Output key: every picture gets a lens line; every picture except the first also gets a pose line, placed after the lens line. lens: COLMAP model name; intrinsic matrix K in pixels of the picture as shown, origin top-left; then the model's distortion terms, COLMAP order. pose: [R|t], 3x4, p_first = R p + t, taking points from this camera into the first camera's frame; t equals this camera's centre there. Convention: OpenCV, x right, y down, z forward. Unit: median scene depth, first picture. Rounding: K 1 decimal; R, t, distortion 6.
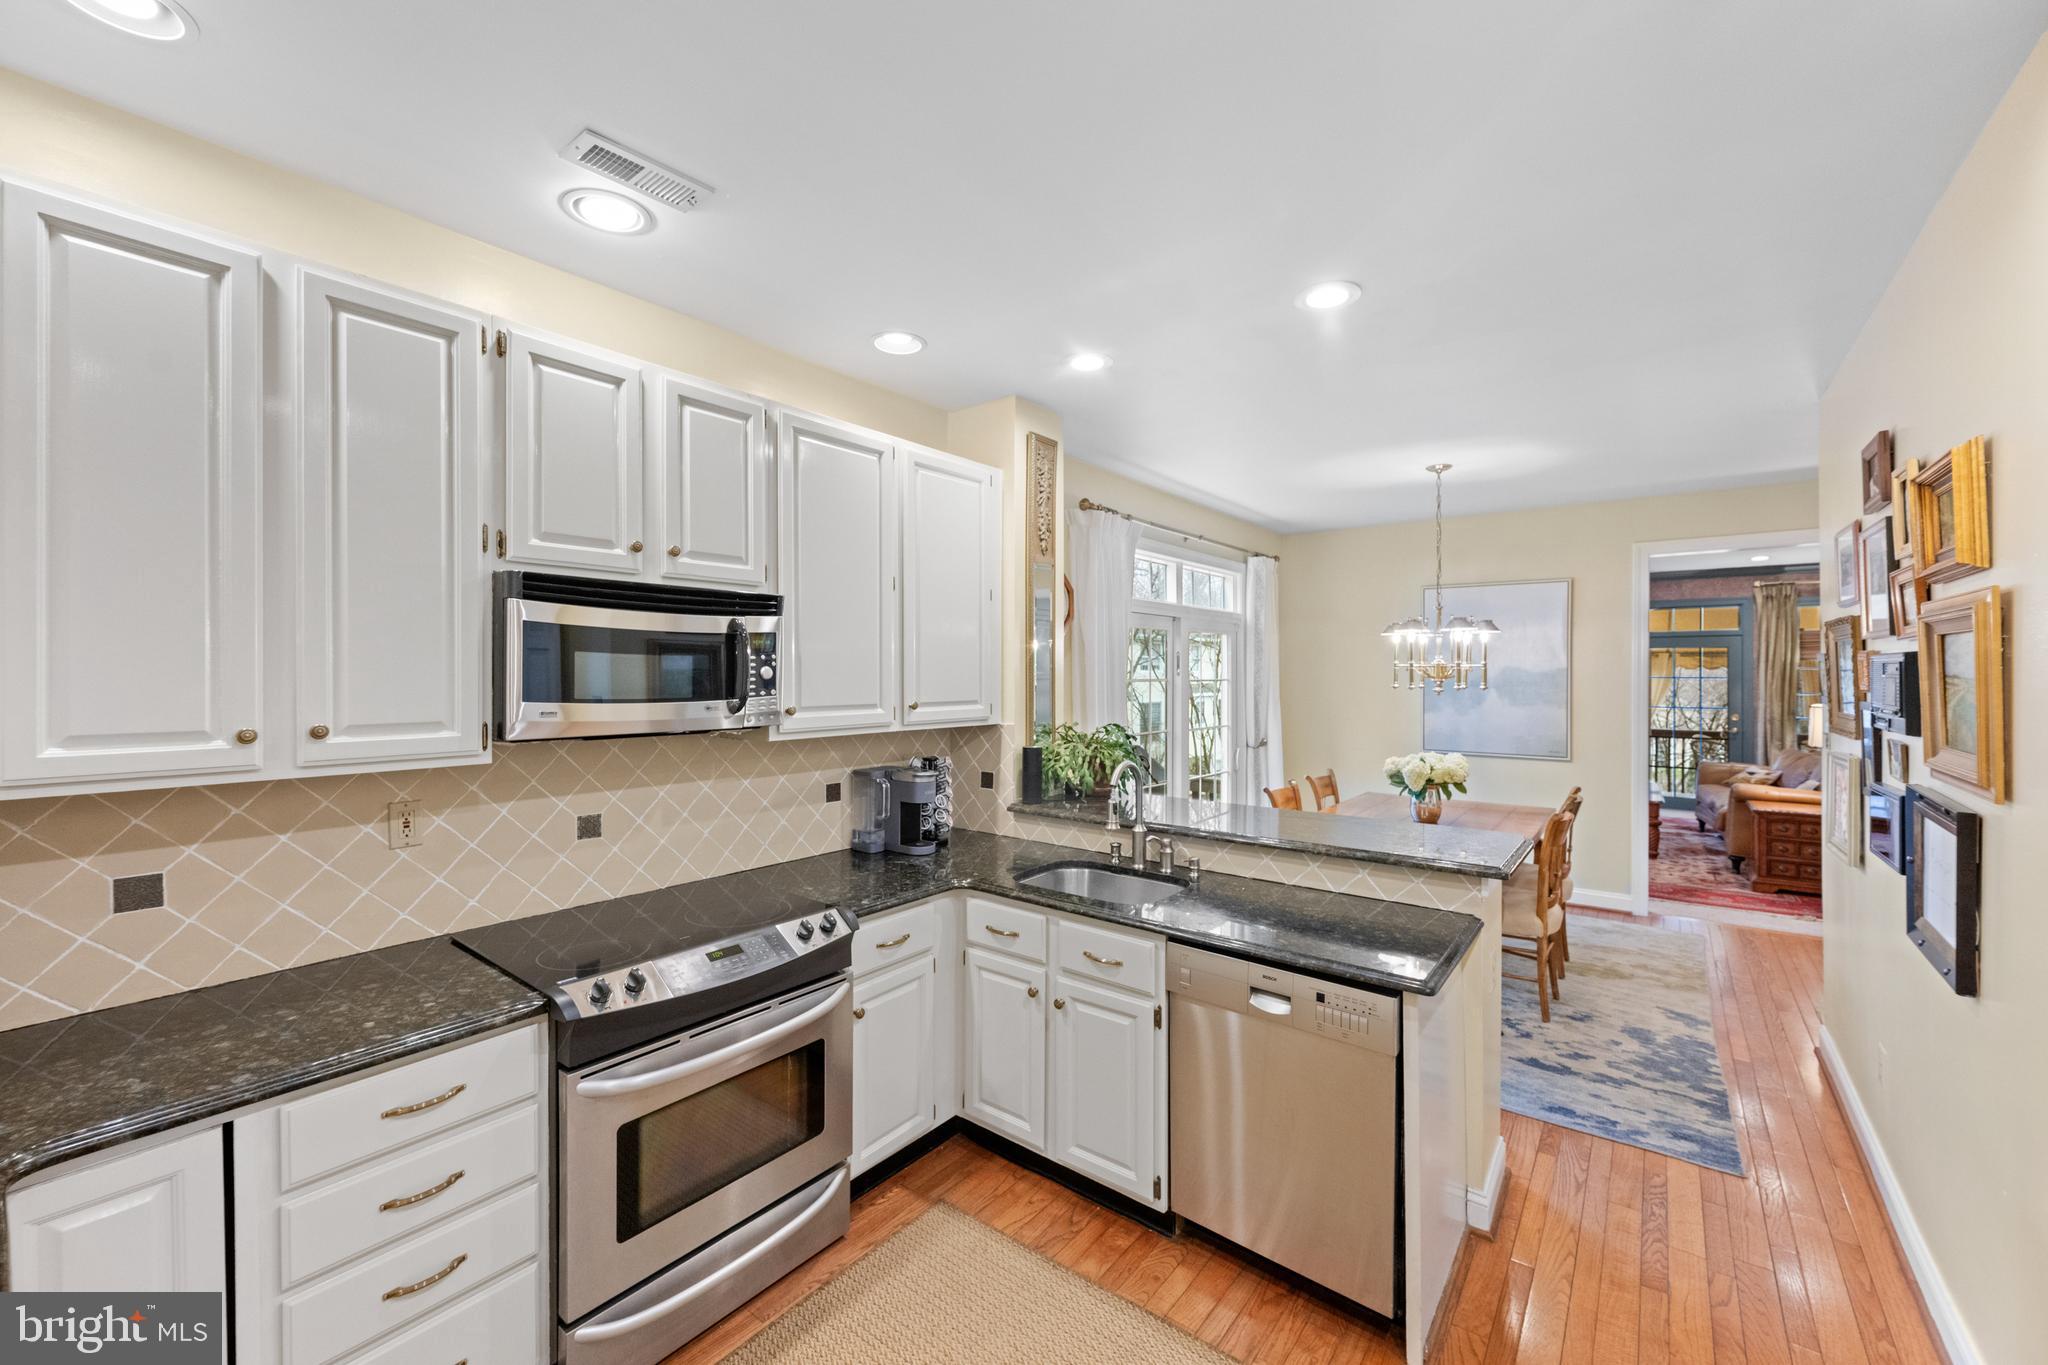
lens RADIAL K [[812.0, 0, 1019.8], [0, 812.0, 679.4], [0, 0, 1]] dist [-0.000687, 0.000059]
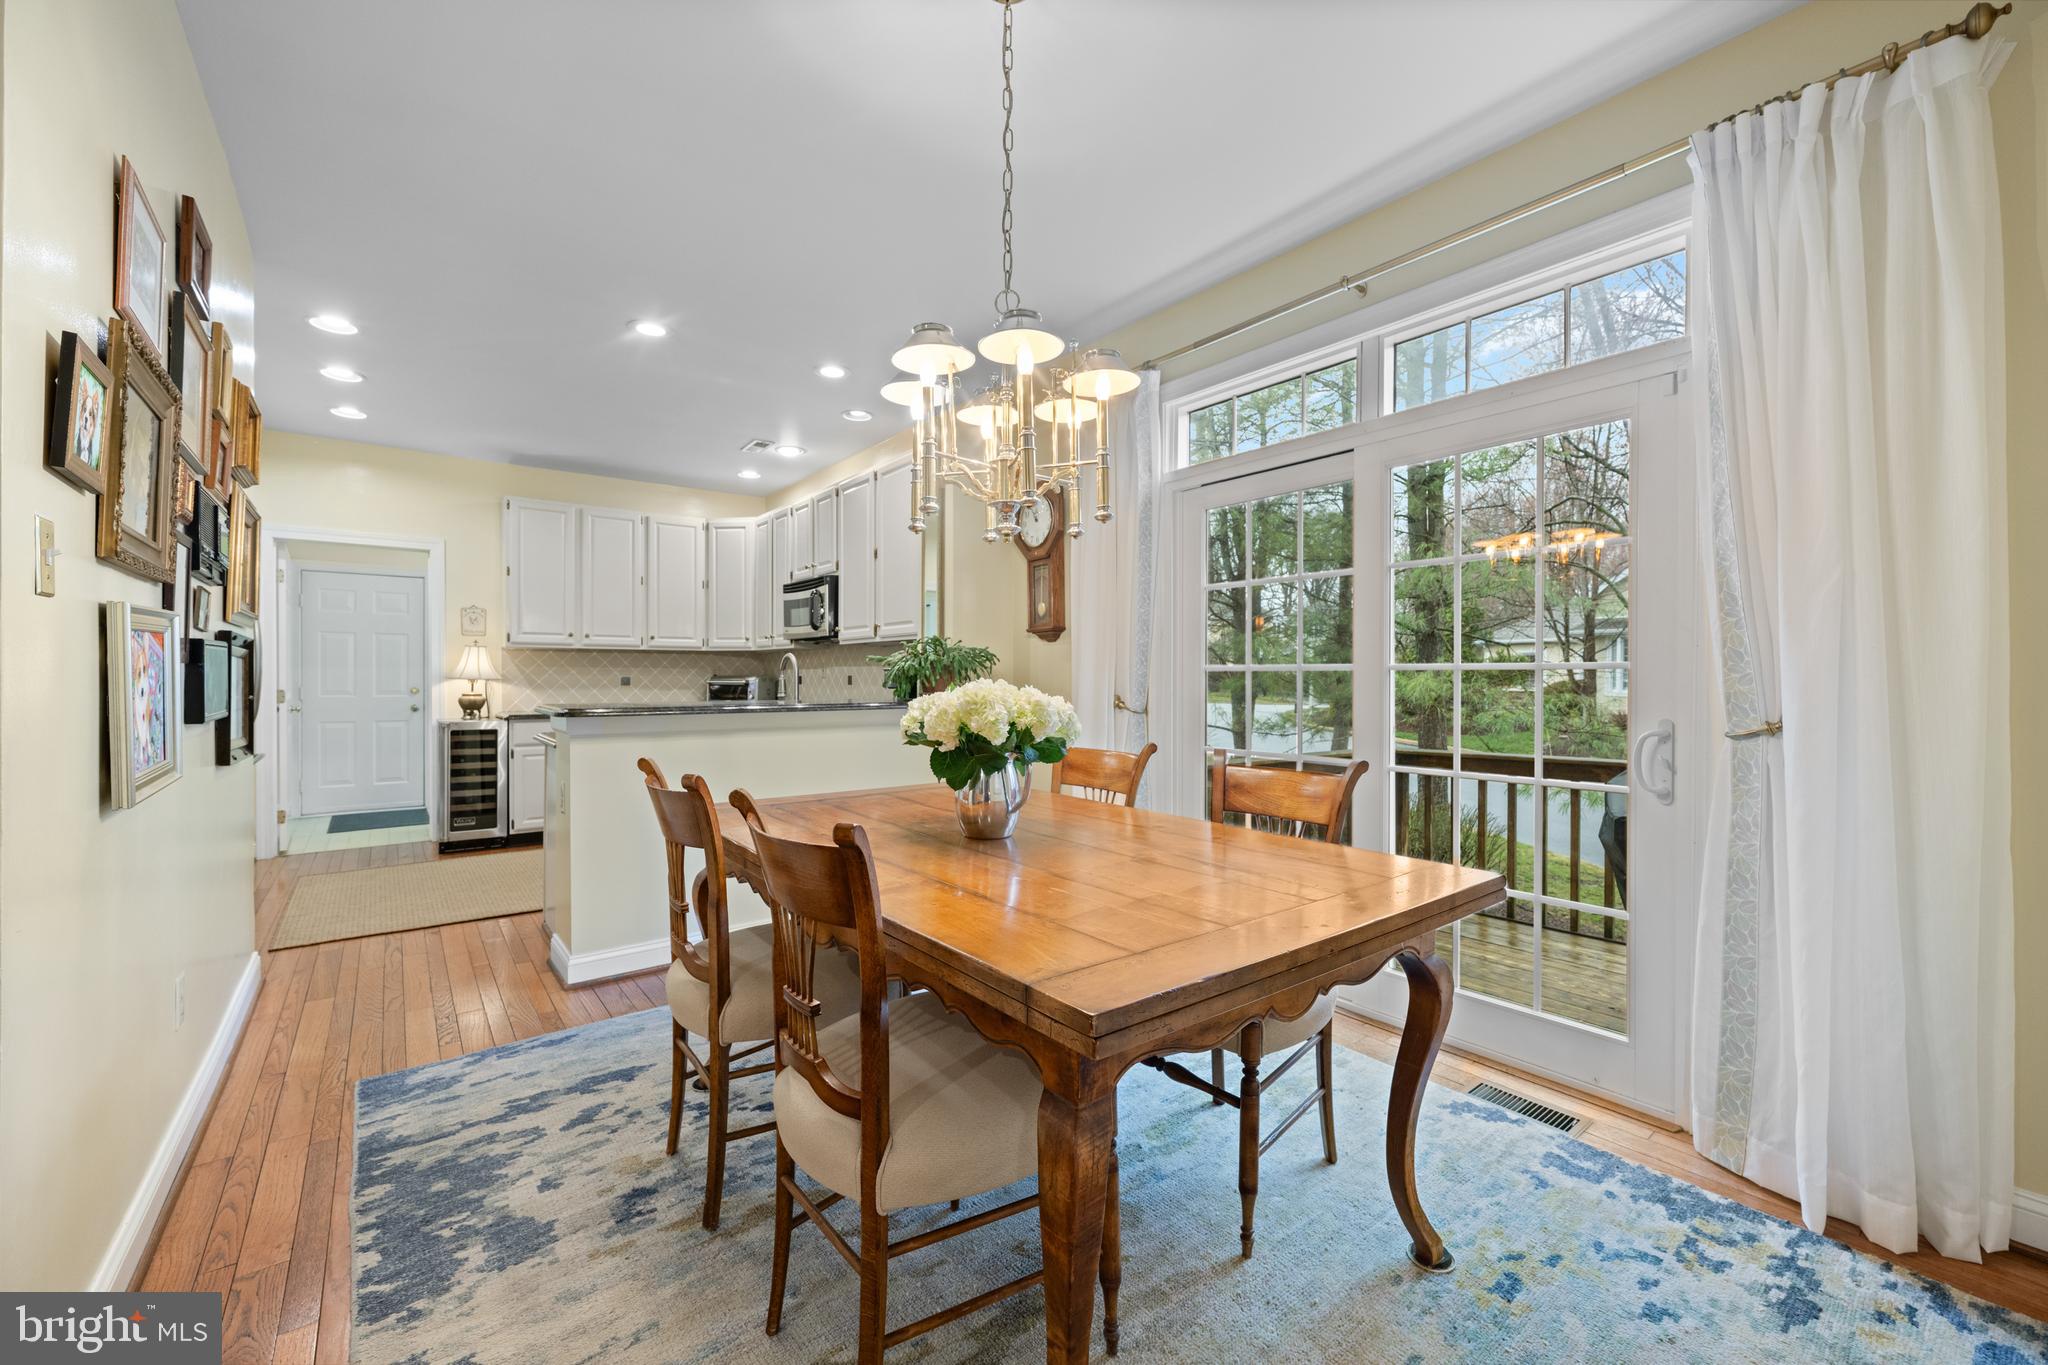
lens RADIAL K [[812.0, 0, 1018.0], [0, 812.0, 688.2], [0, 0, 1]] dist [-0.000687, 0.000059]
pose [[-0.244789, 0.011572, -0.969507, 1.570353], [-0.011830, 0.999819, 0.014920, 0.148520], [0.969504, 0.015122, -0.244607, 1.909397]]
